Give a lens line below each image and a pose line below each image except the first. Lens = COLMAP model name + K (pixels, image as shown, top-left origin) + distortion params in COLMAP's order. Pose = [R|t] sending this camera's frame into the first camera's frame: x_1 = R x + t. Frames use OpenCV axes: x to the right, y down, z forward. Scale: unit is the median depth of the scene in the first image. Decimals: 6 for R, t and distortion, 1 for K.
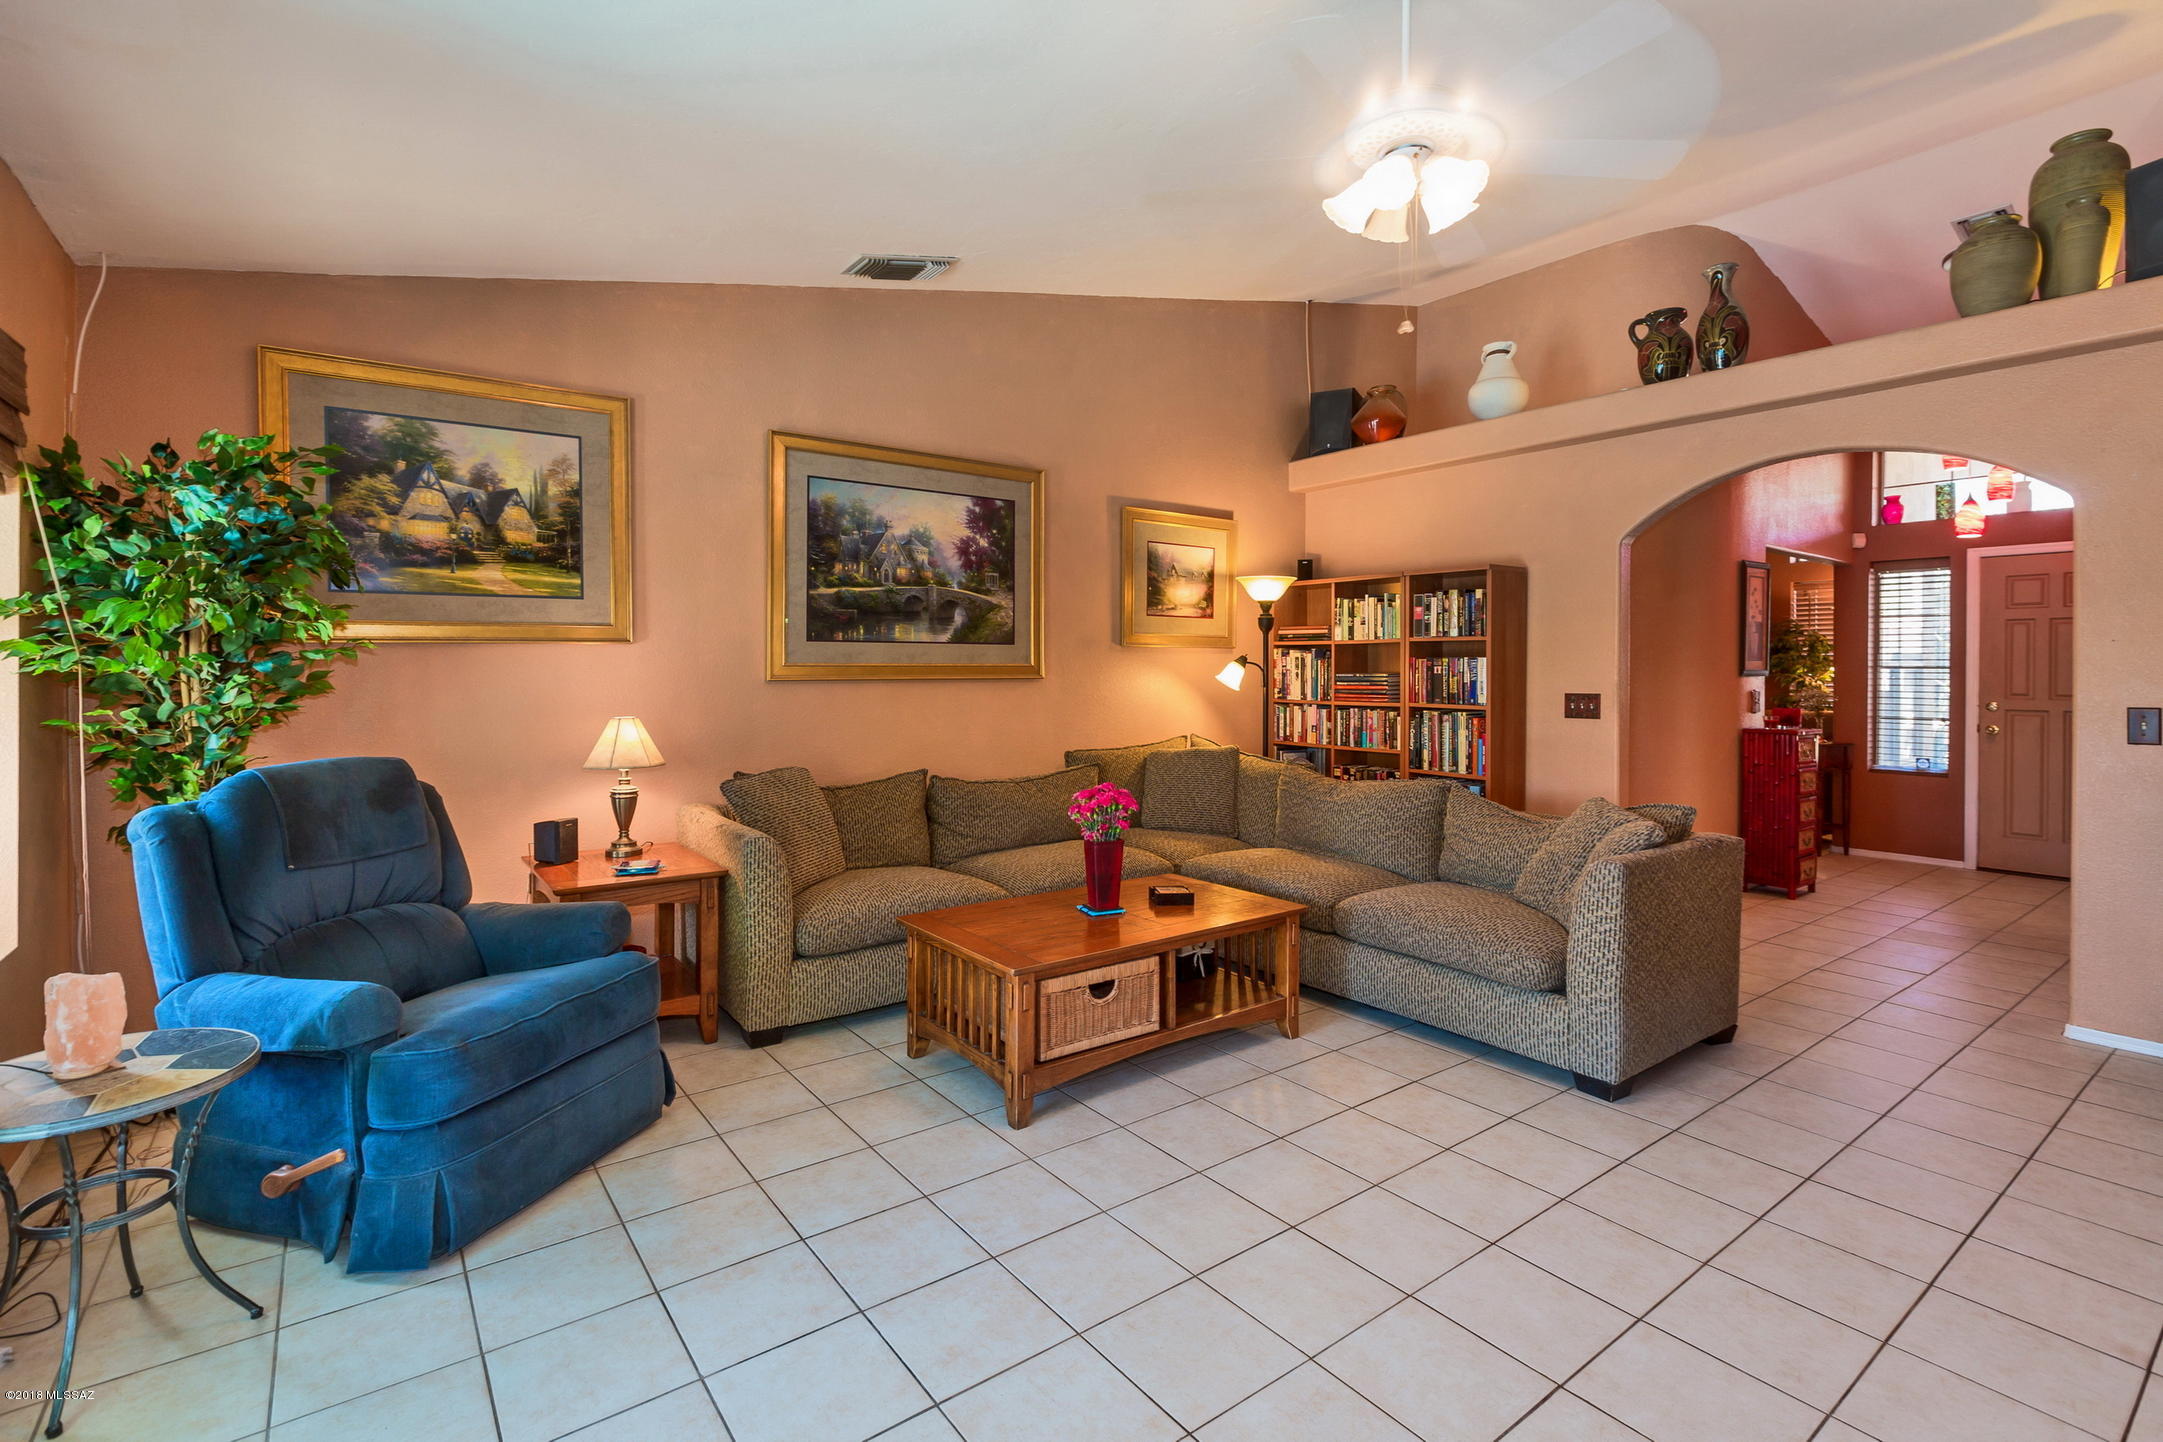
lens RADIAL K [[999.3, 0, 1089.0], [0, 999.3, 677.1], [0, 0, 1]] dist [0.004885, 0.002519]
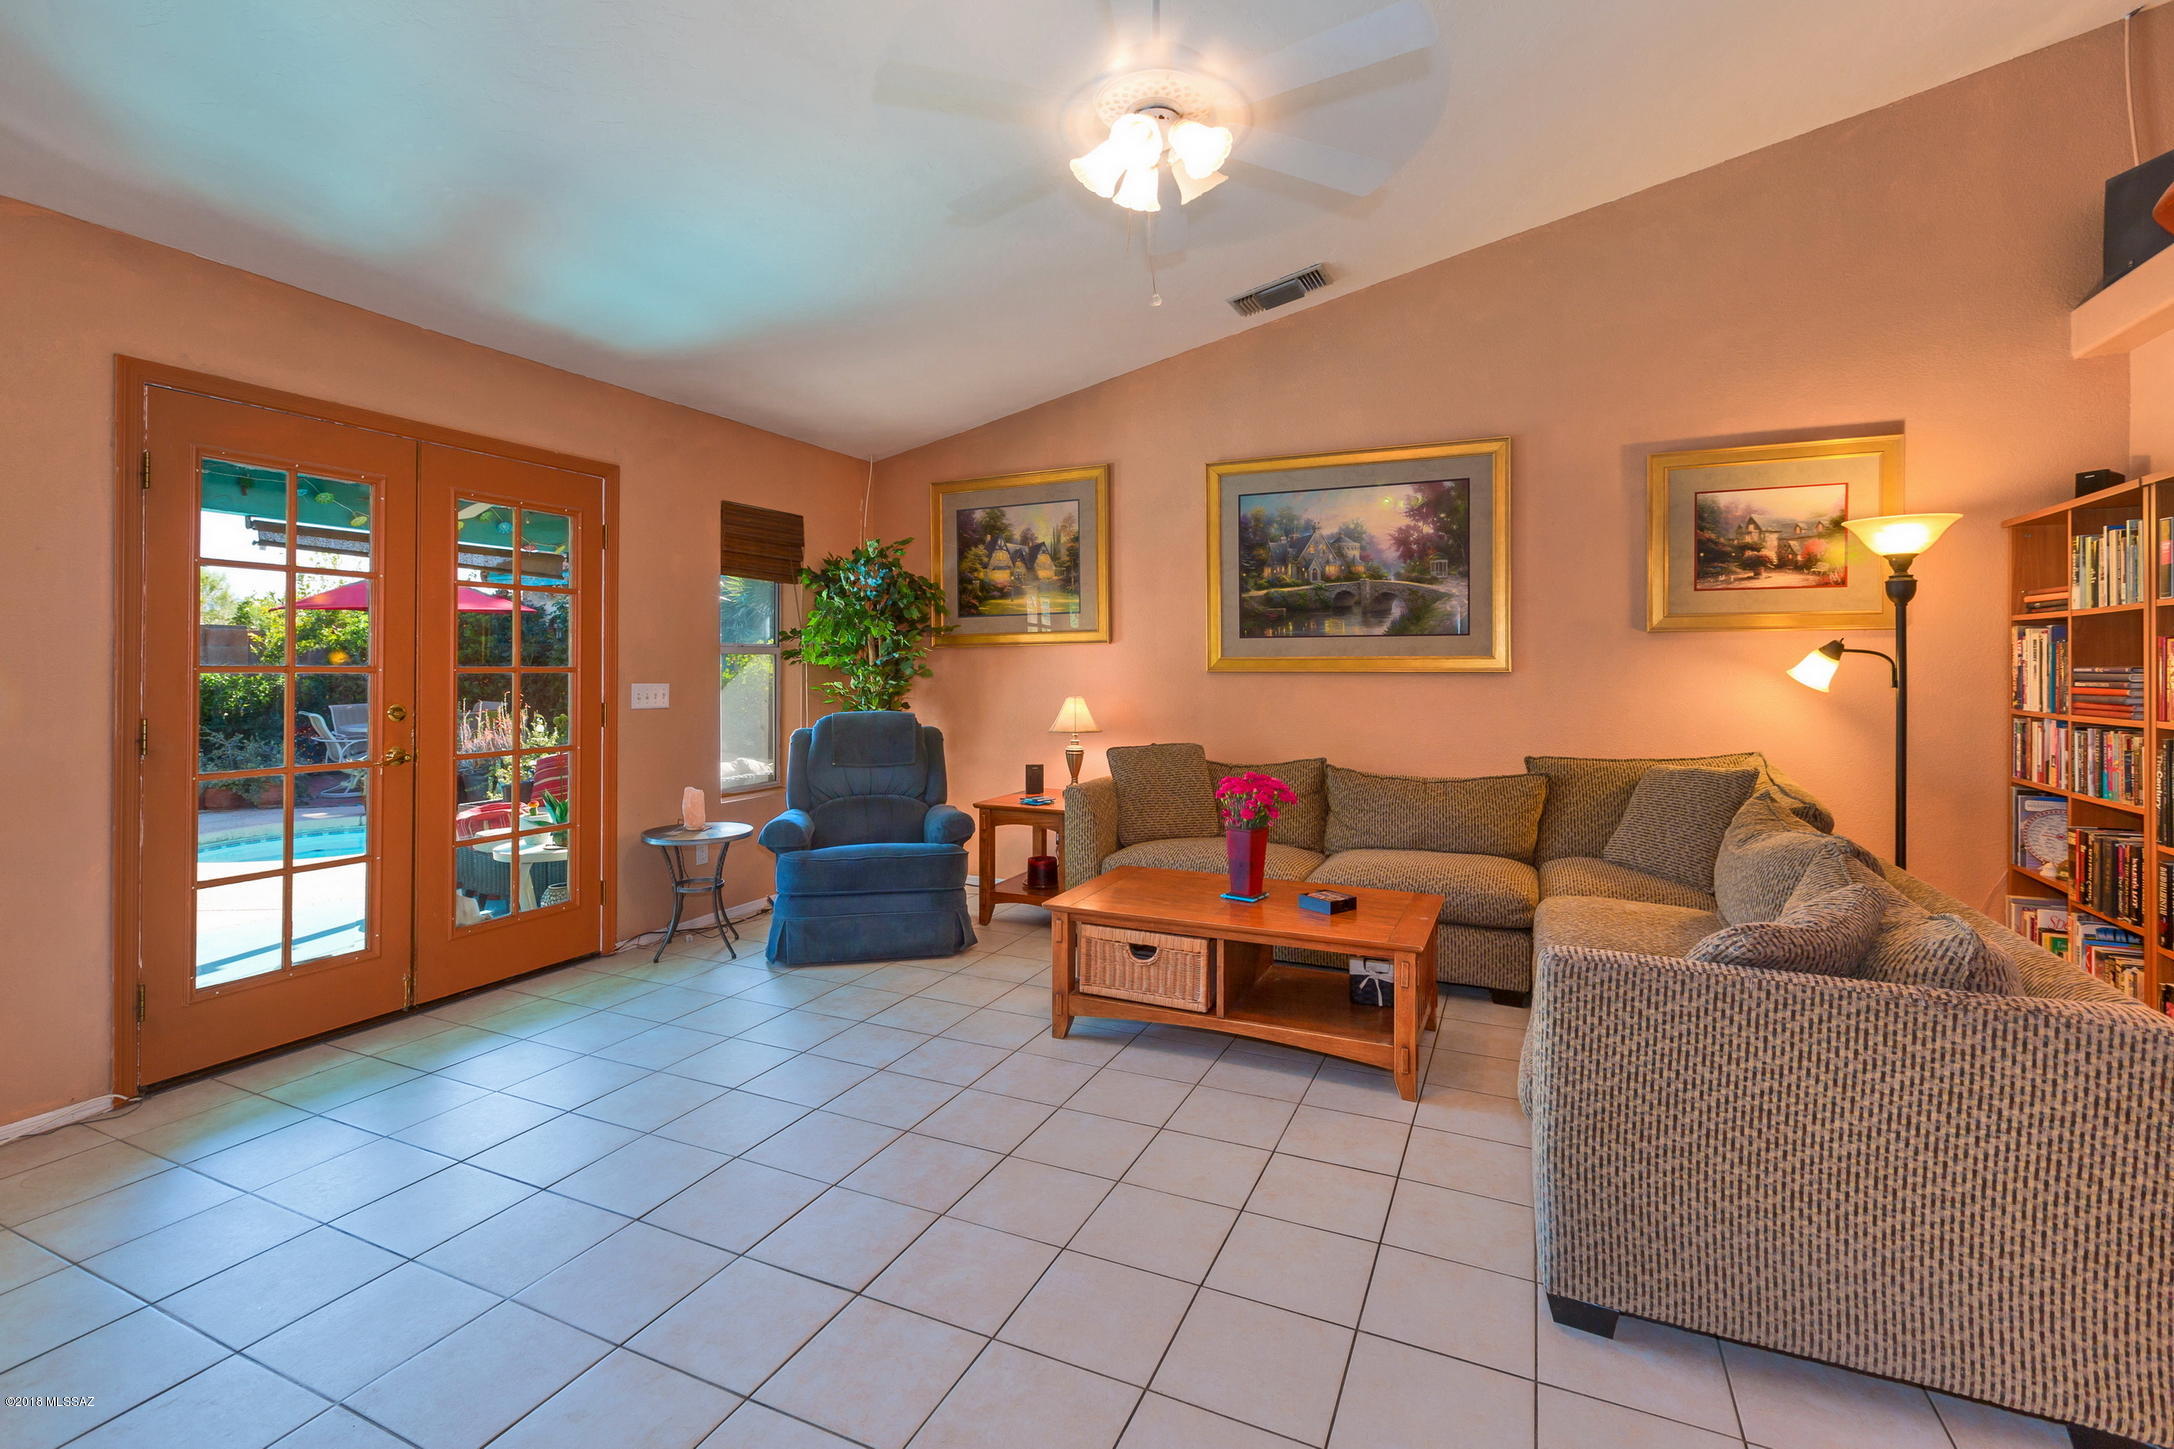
lens RADIAL K [[1004.4, 0, 1079.1], [0, 1004.4, 678.9], [0, 0, 1]] dist [0.004885, 0.002519]
pose [[0.467422, 0.010009, -0.883978, 0.584754], [-0.007325, 0.999945, 0.007449, 0.003429], [0.884004, 0.002993, 0.467469, 0.258945]]
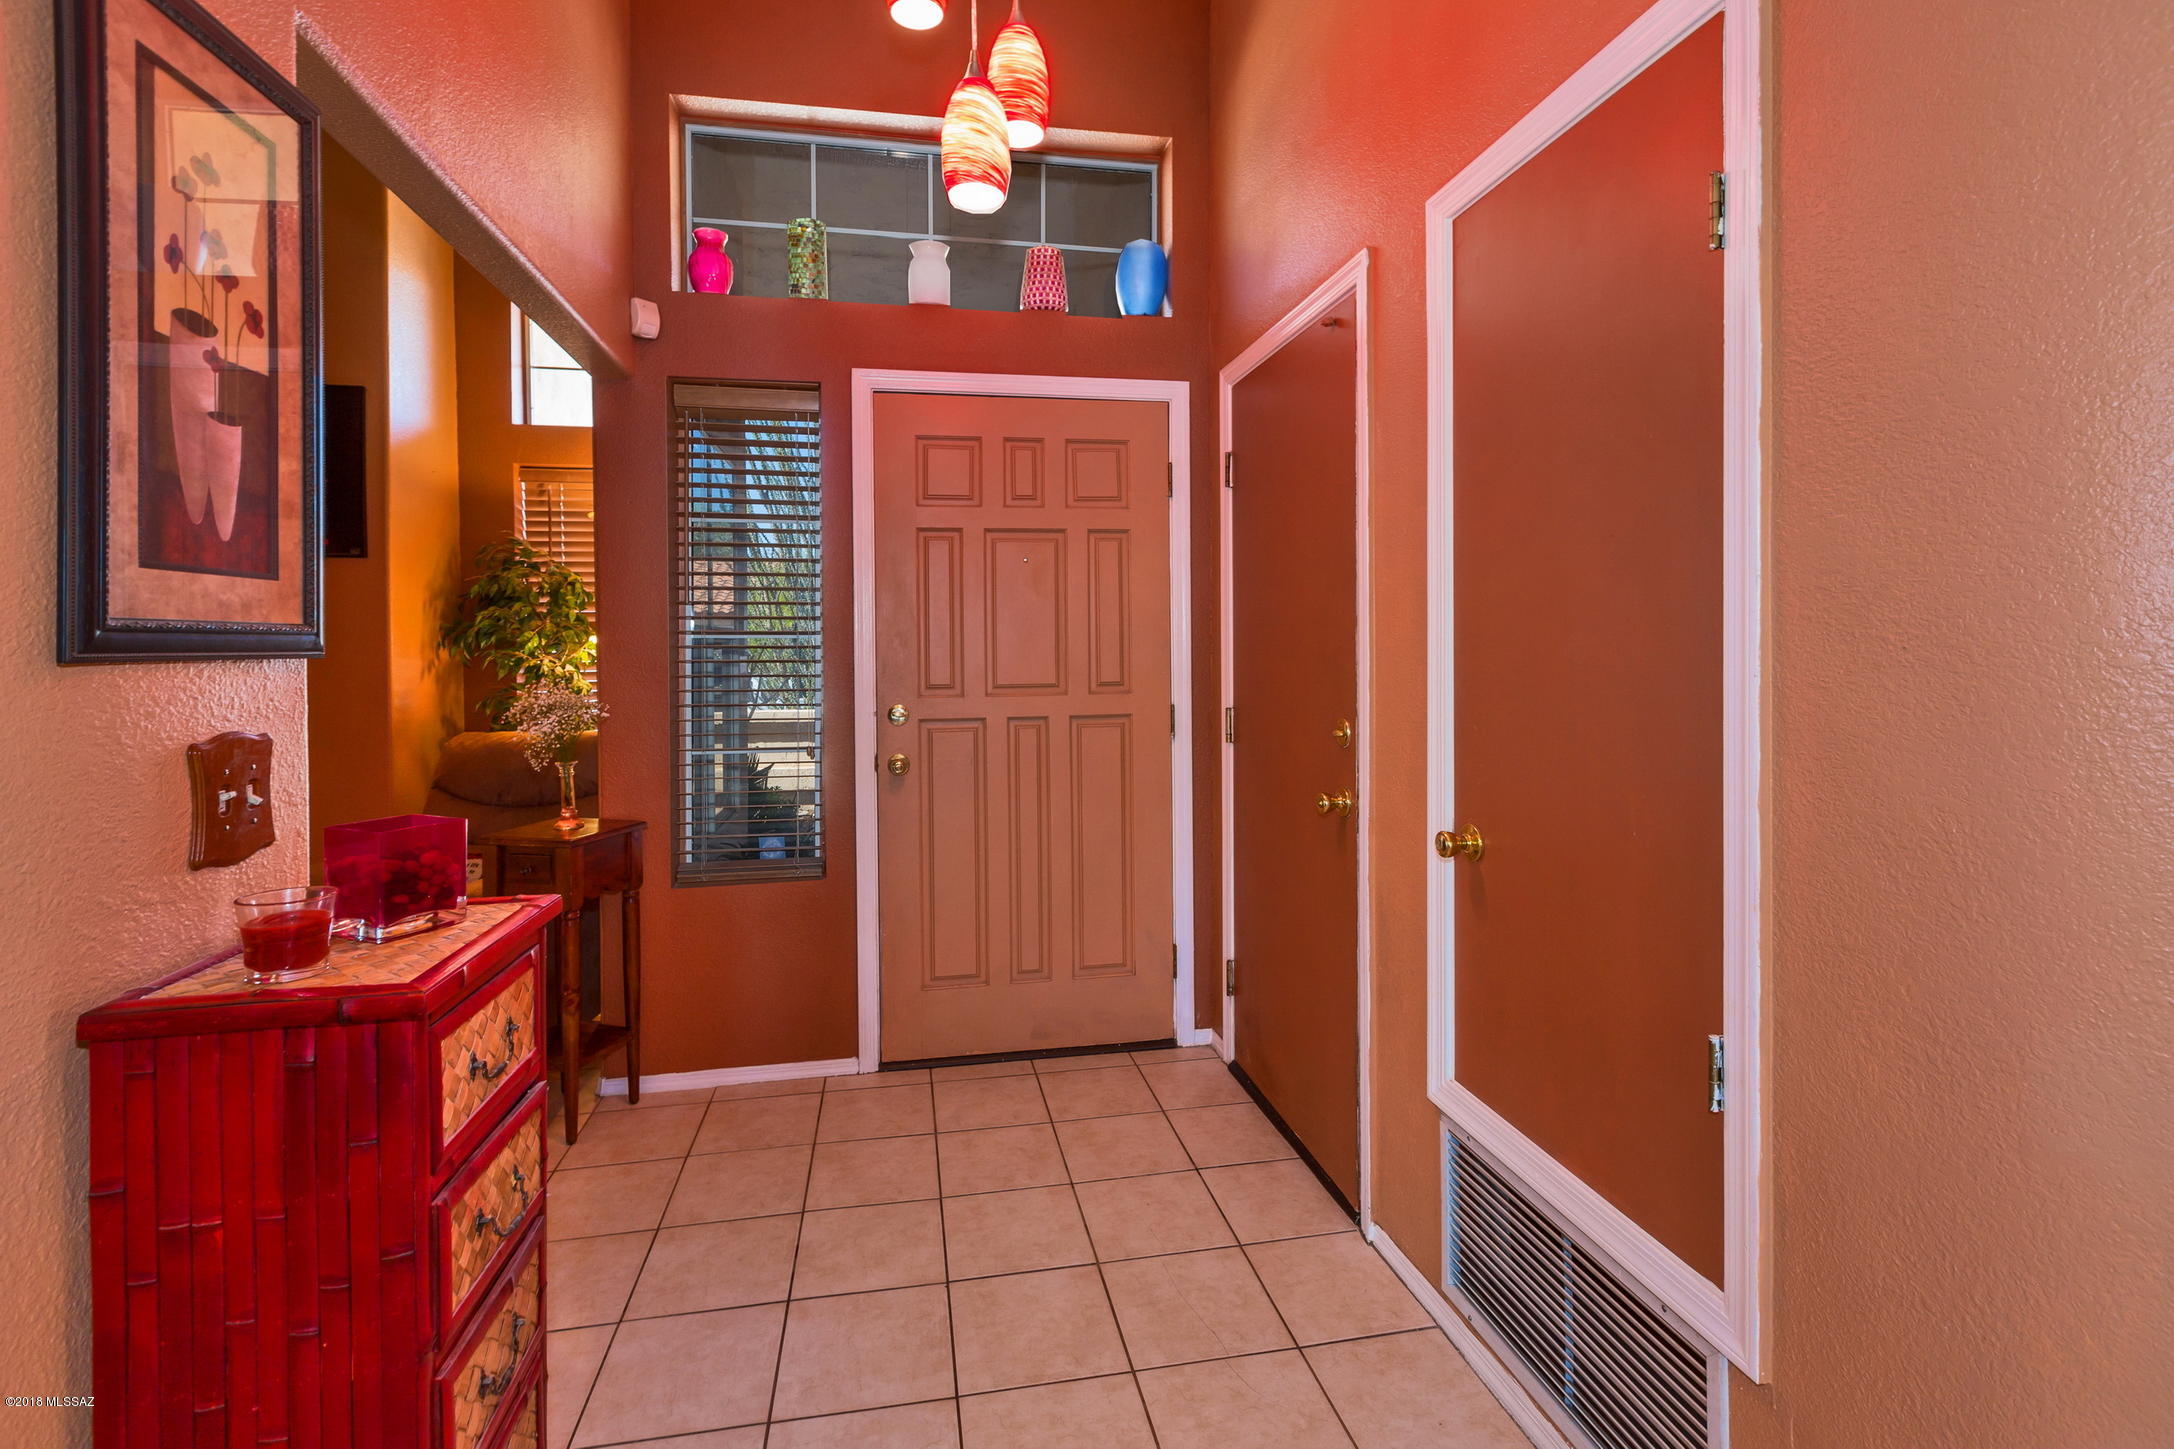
lens RADIAL K [[1004.4, 0, 1079.4], [0, 1004.4, 643.5], [0, 0, 1]] dist [0.004885, 0.002519]
pose [[0.463439, -0.010046, 0.886072, 0.724520], [0.020178, 0.999796, 0.000782, -0.002961], [-0.885899, 0.017517, 0.463547, 0.978576]]
